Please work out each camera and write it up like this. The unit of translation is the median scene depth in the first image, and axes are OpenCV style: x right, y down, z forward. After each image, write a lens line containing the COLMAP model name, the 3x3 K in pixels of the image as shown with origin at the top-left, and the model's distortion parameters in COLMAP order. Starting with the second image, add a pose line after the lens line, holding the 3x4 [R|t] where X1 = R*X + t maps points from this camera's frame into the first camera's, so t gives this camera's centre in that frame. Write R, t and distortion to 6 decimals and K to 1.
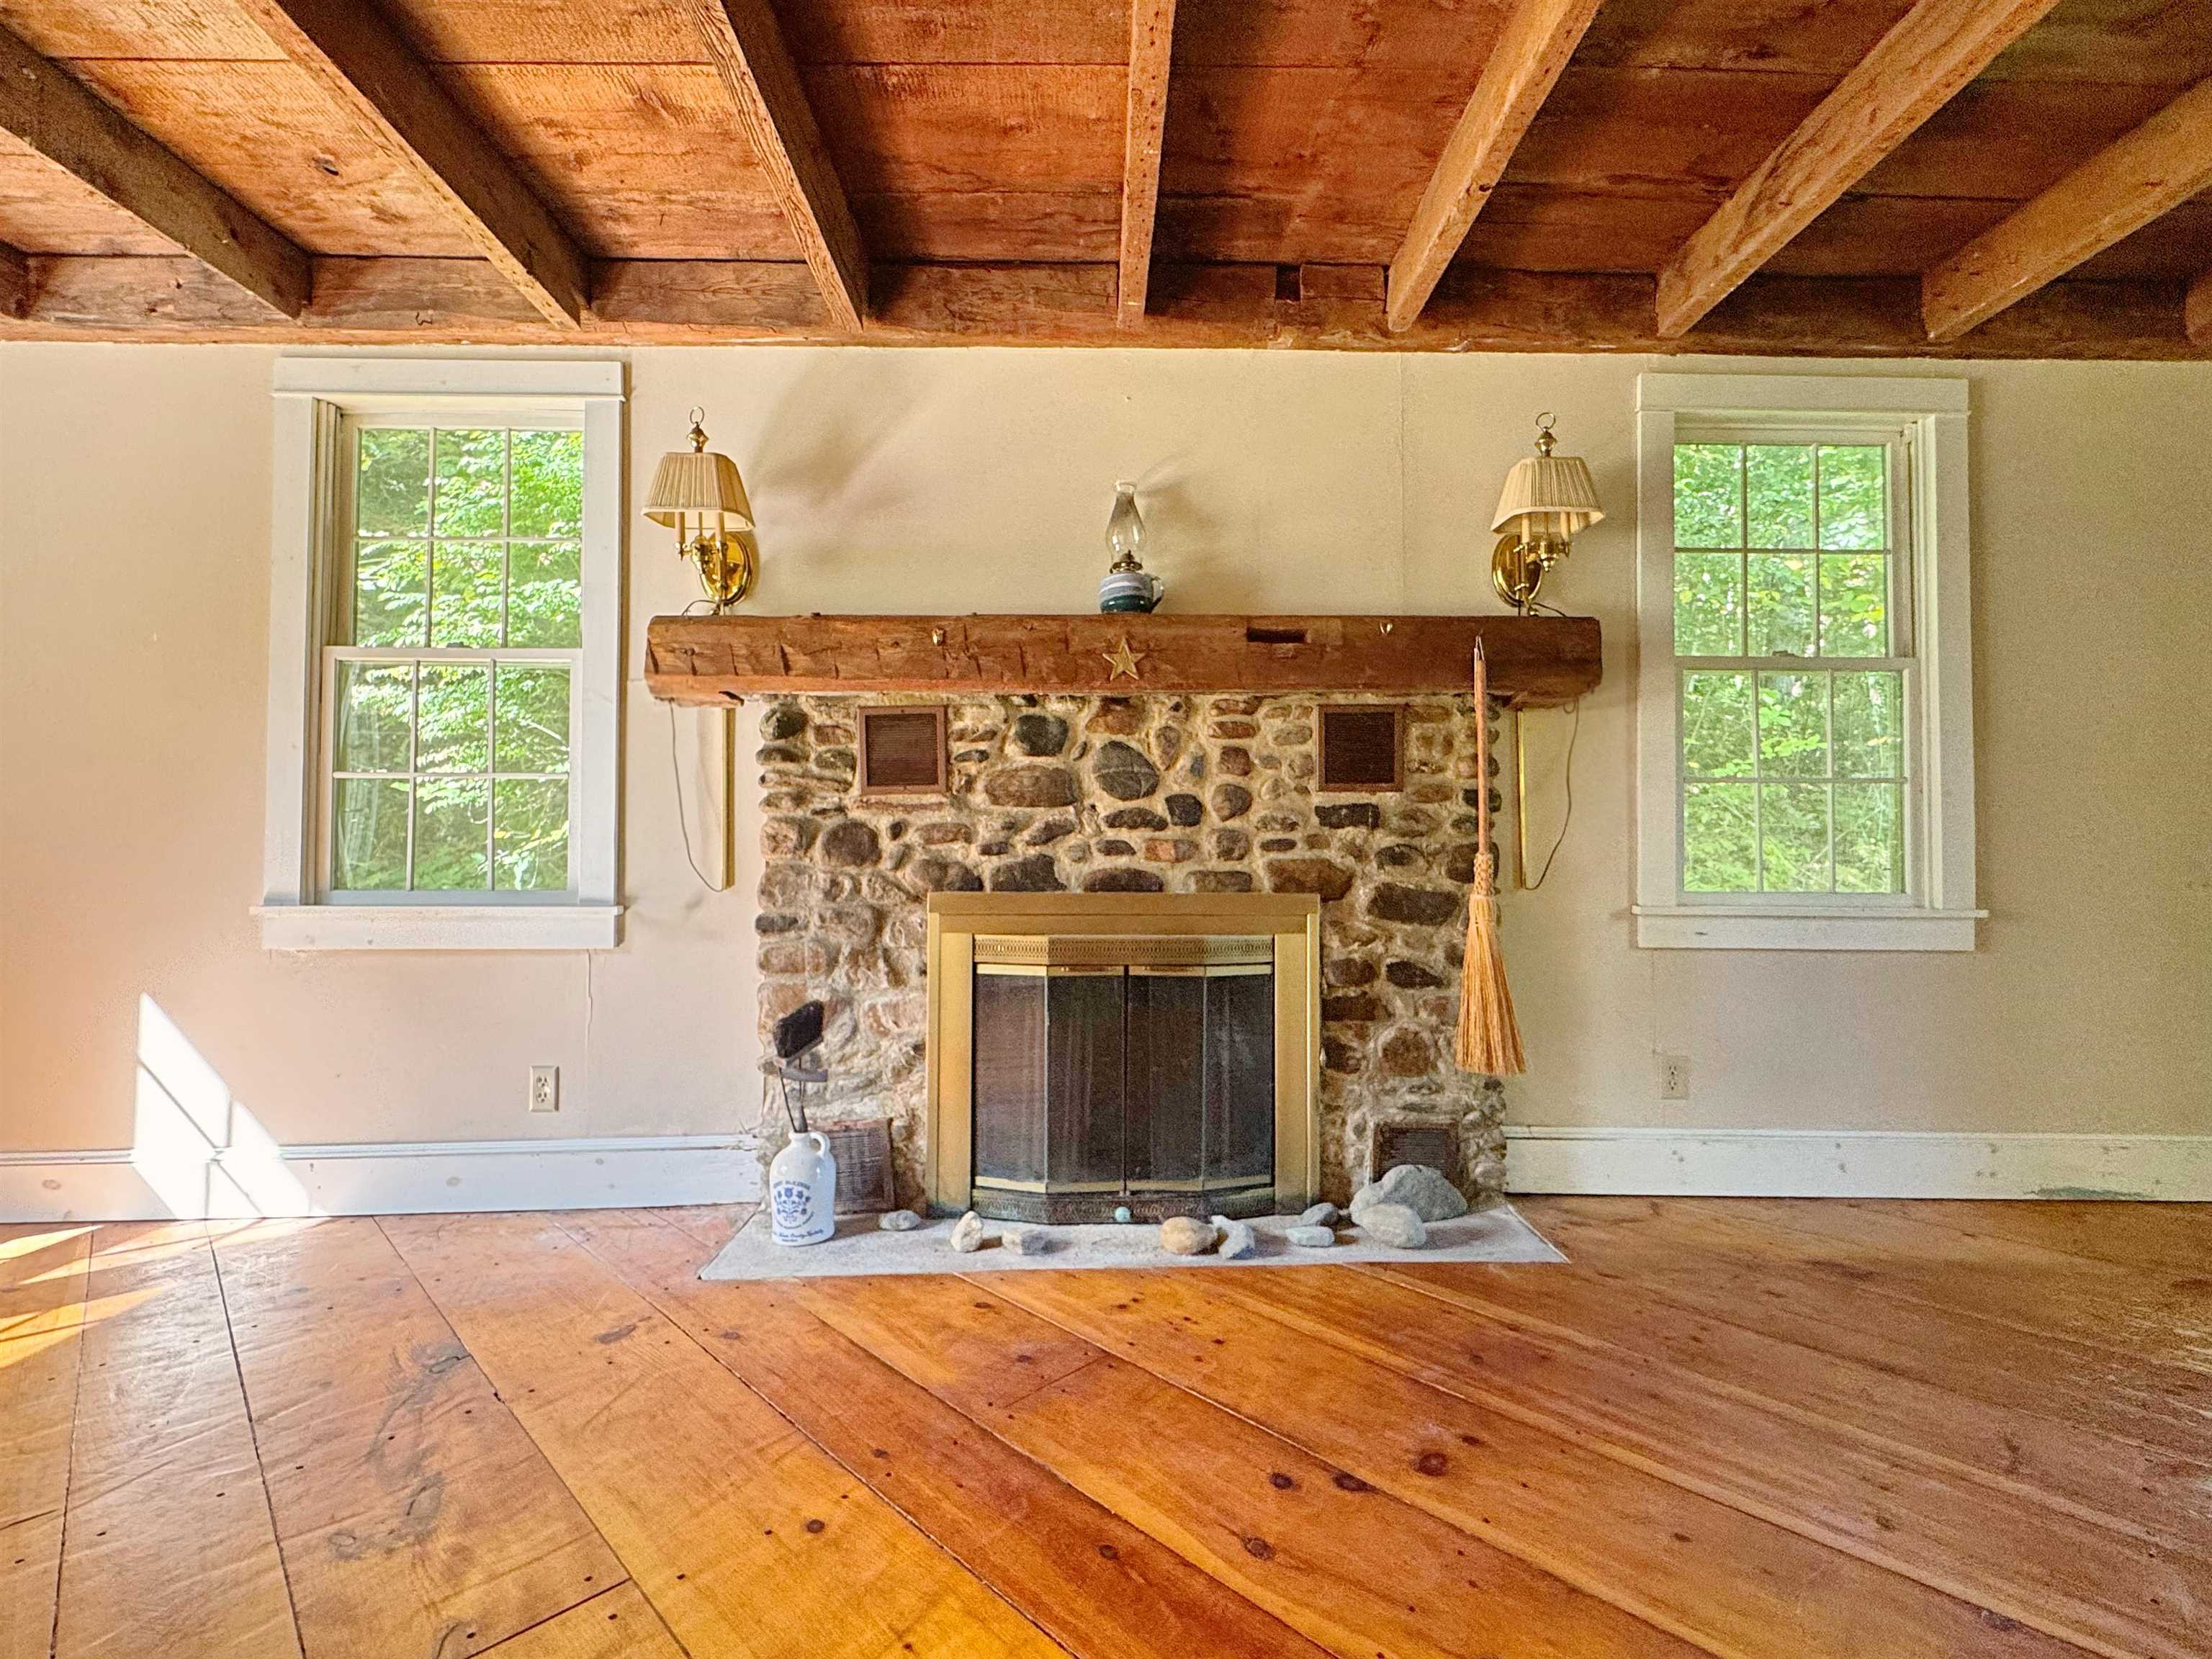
lens RADIAL K [[999.5, 0, 1106.0], [0, 999.5, 829.5], [0, 0, 1]] dist [-0.002342, -0.000343]
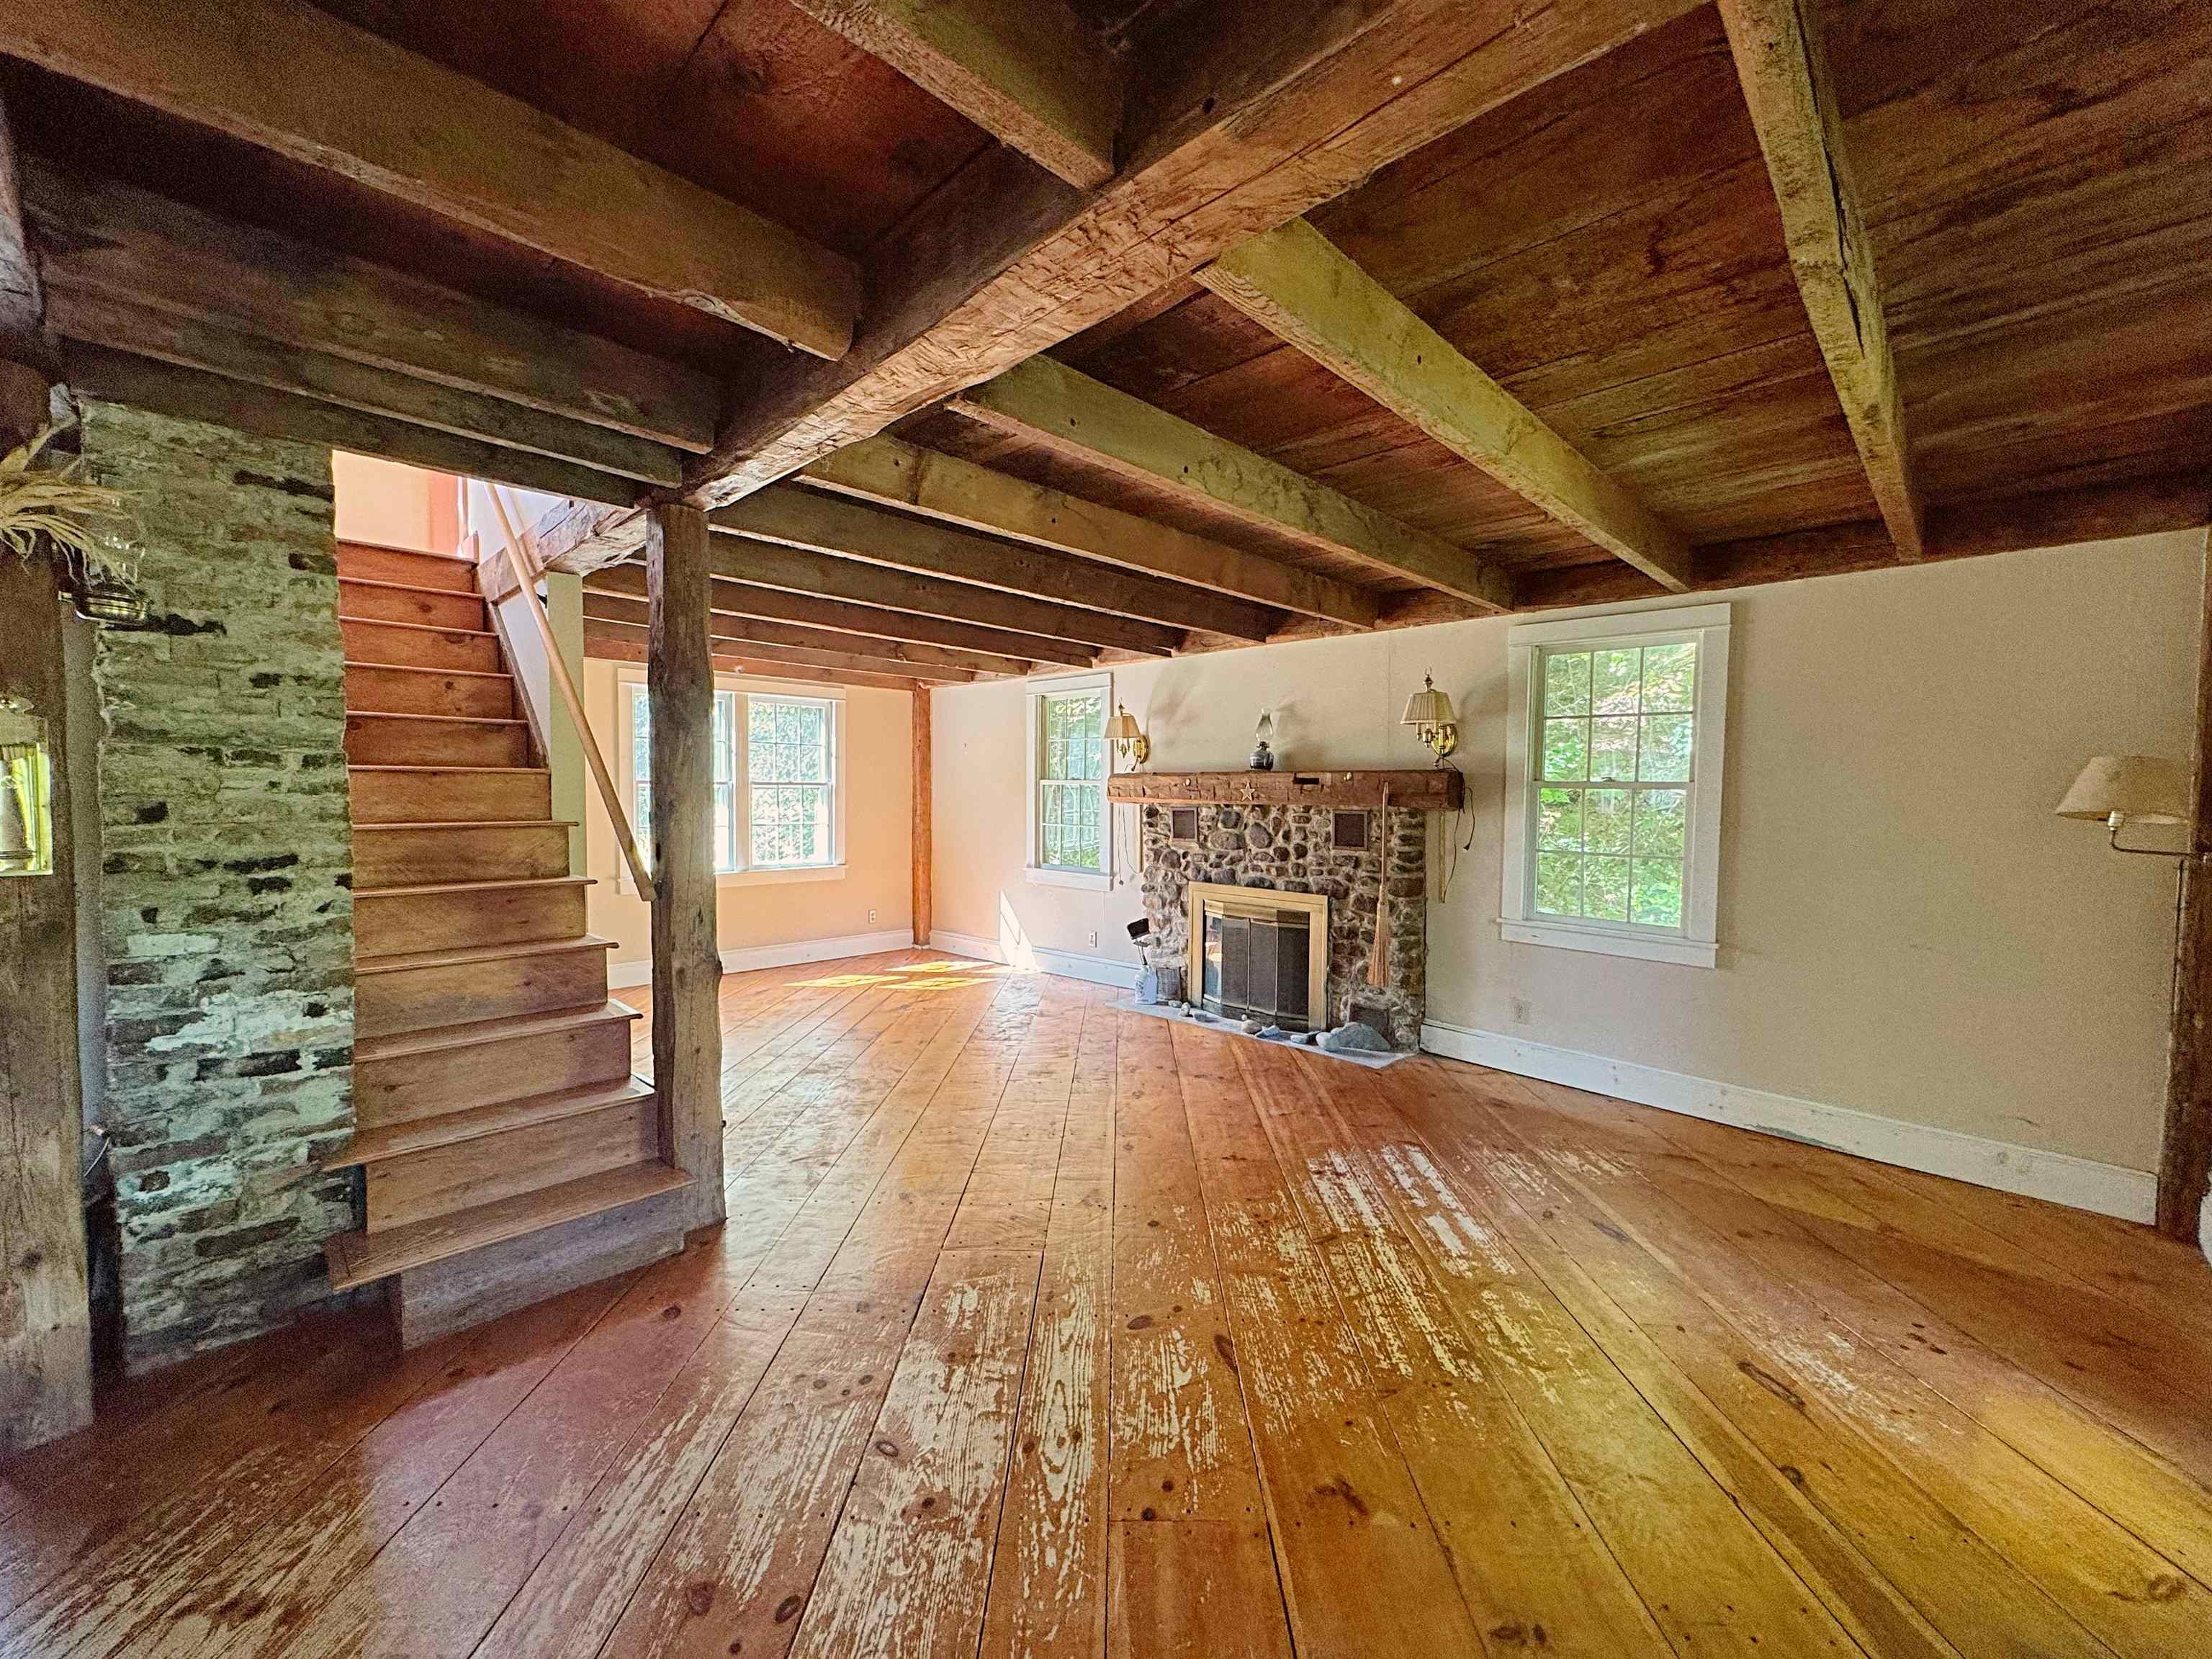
lens RADIAL K [[883.3, 0, 1107.3], [0, 883.3, 825.1], [0, 0, 1]] dist [0.000030, -0.000188]
pose [[0.701926, 0.036119, -0.711333, 1.239394], [0.013726, 0.997842, 0.064212, -0.221745], [0.712117, -0.054836, 0.699916, -0.701566]]
